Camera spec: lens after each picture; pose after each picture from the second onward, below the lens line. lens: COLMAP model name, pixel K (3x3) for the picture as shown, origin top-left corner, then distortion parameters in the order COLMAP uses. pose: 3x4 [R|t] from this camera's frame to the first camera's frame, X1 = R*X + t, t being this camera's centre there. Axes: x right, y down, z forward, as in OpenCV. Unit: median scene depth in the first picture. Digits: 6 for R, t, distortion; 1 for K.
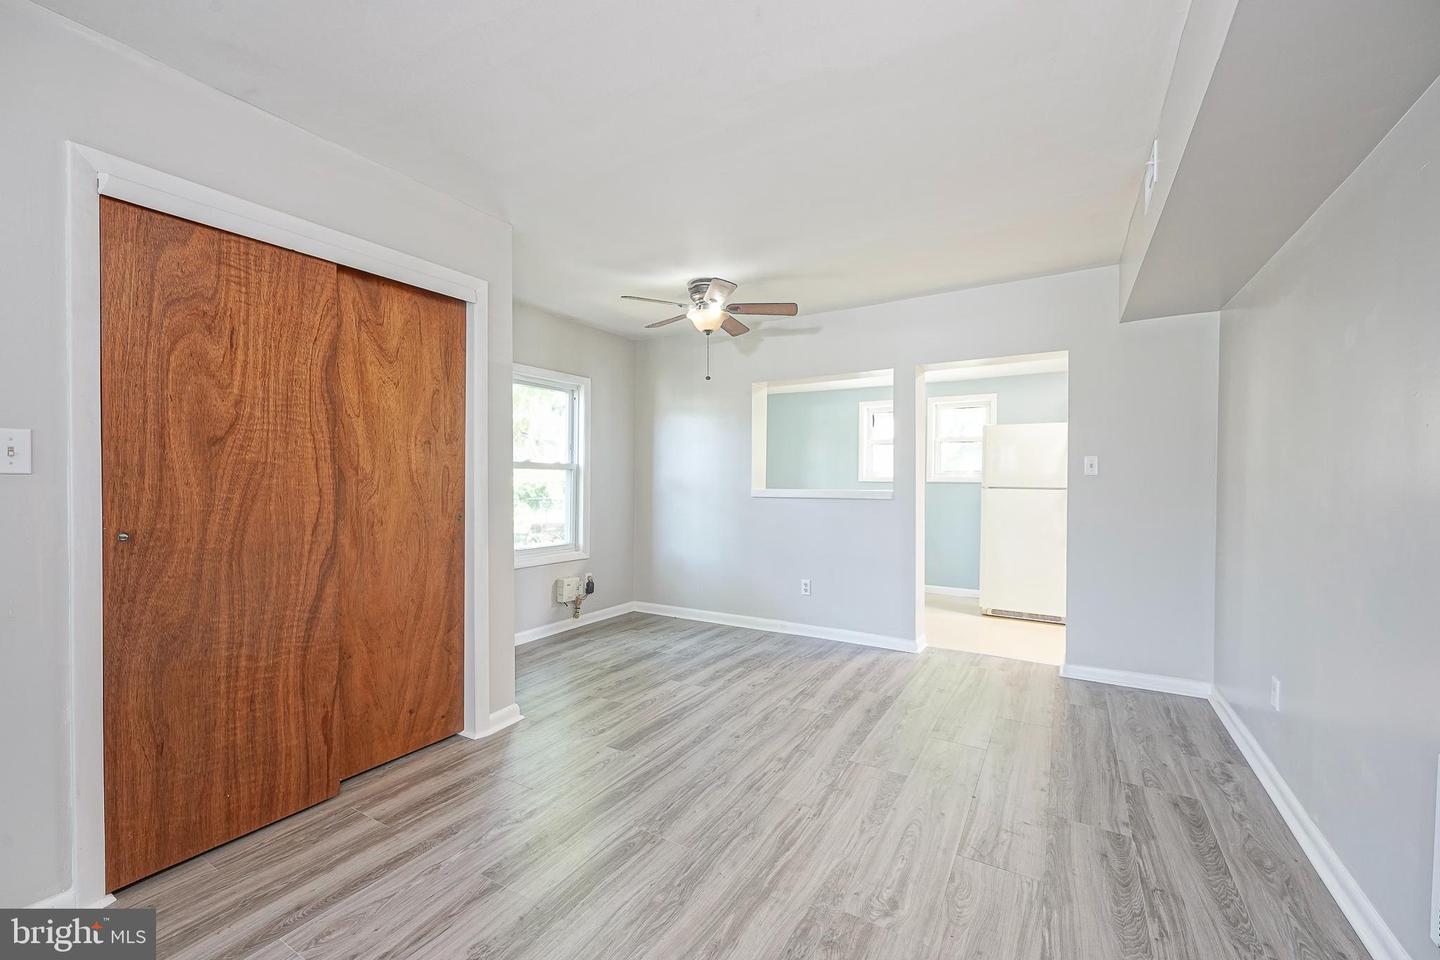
lens RADIAL K [[622.1, 0, 722.5], [0, 622.1, 504.3], [0, 0, 1]] dist [0.023311, 0.000037]
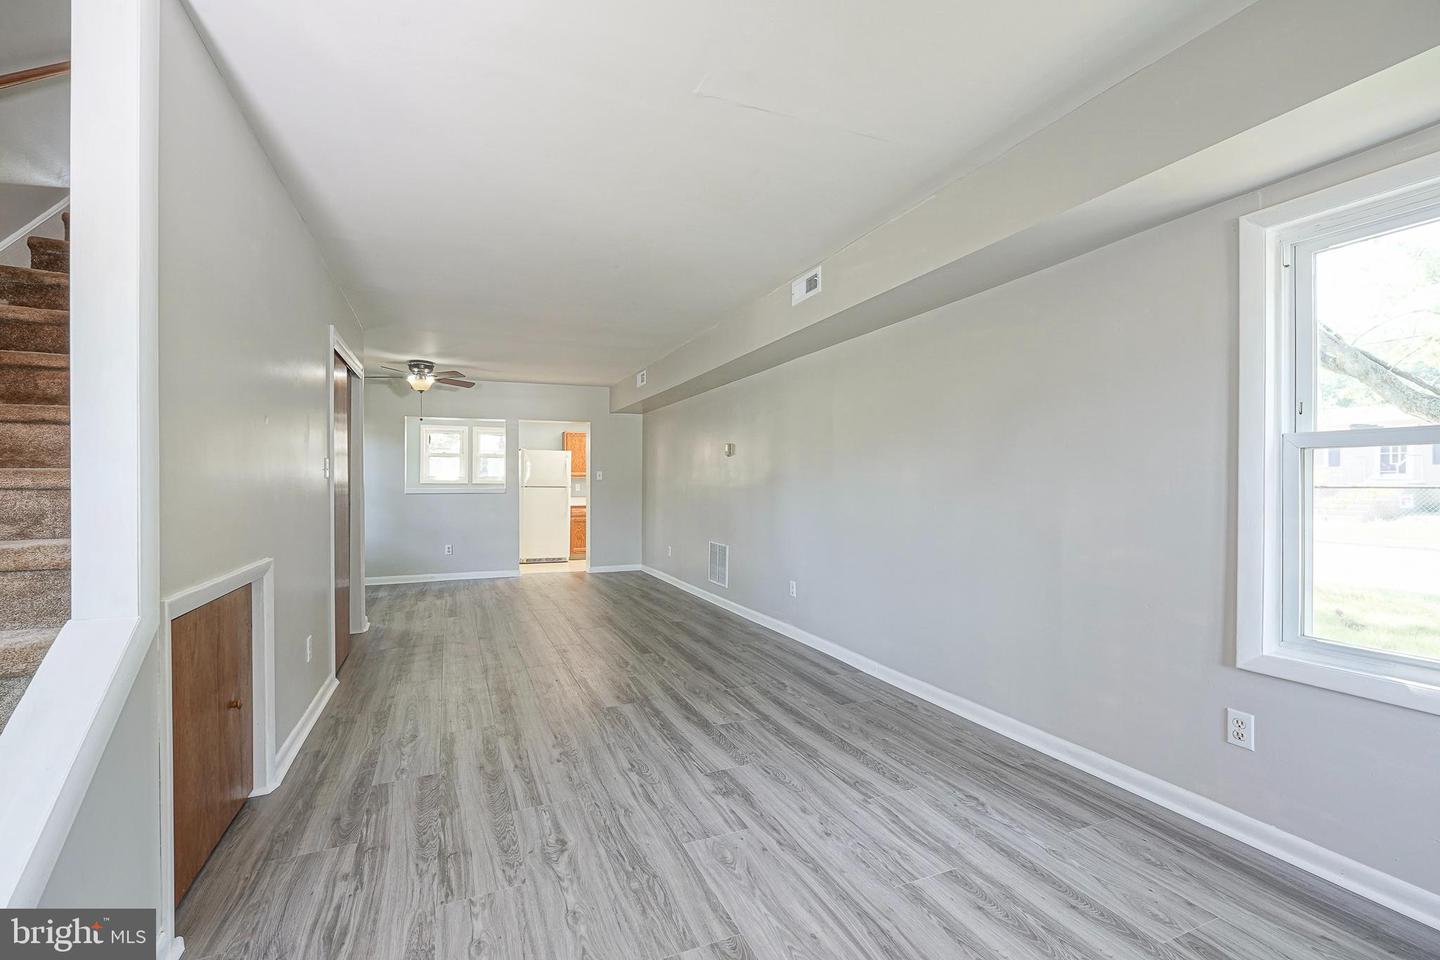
lens RADIAL K [[613.6, 0, 722.9], [0, 613.6, 485.0], [0, 0, 1]] dist [-0.000925, 0.000062]
pose [[0.593177, -0.000647, 0.805072, -0.743707], [0.026923, 0.999456, -0.019033, 0.019387], [-0.804621, 0.032965, 0.592872, -0.515025]]
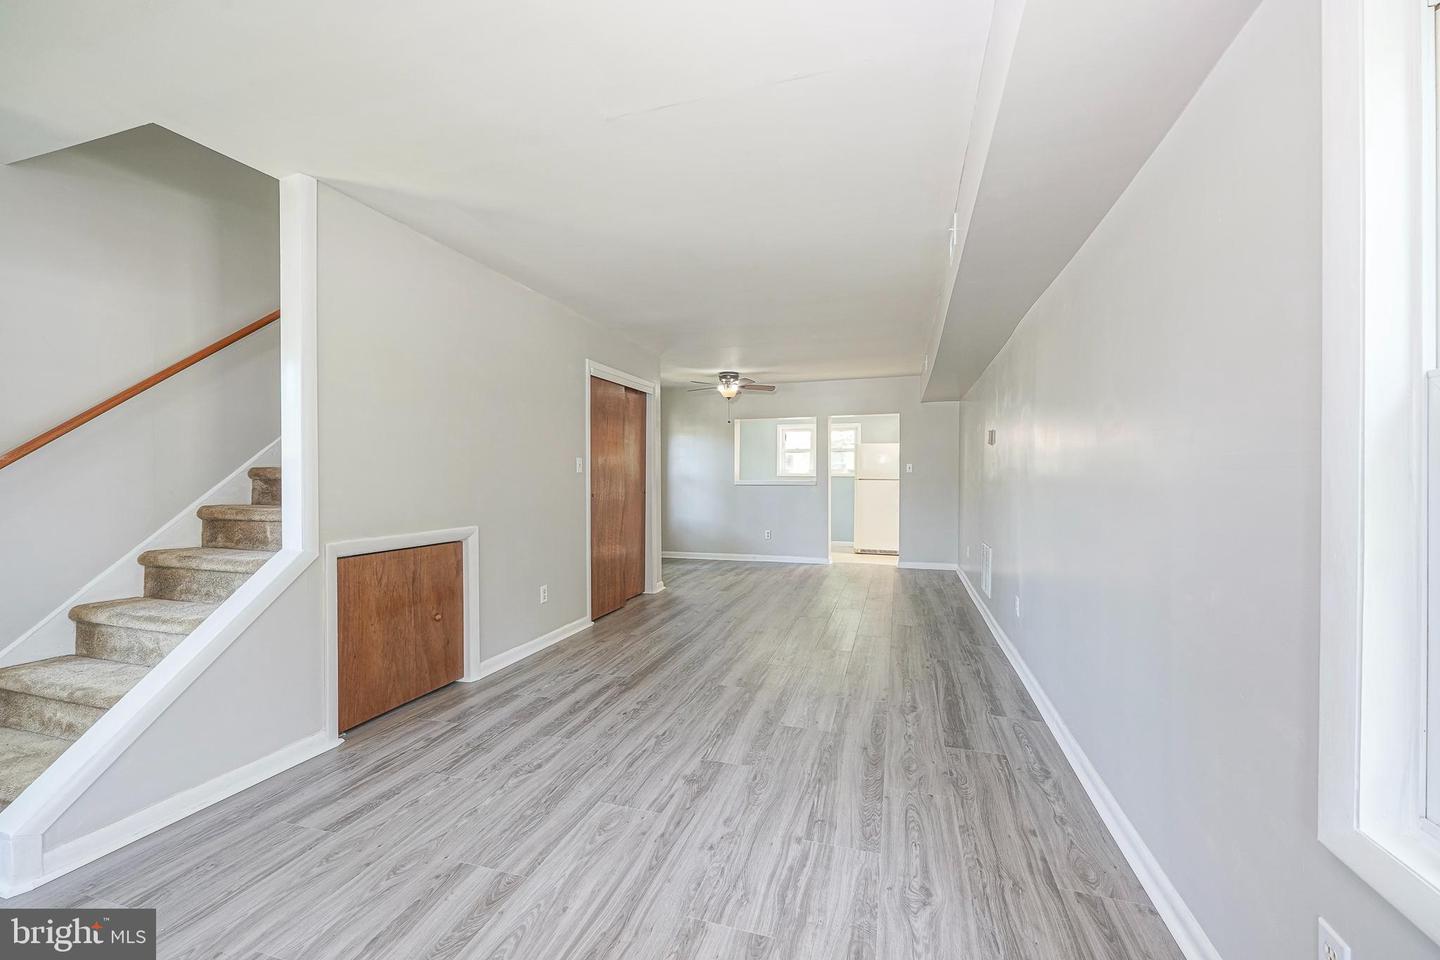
lens RADIAL K [[613.6, 0, 722.9], [0, 613.6, 485.0], [0, 0, 1]] dist [-0.000925, 0.000062]
pose [[0.975324, -0.002858, 0.220762, -0.404033], [0.007351, 0.999782, -0.019530, 0.026067], [-0.220658, 0.020671, 0.975132, -0.734467]]
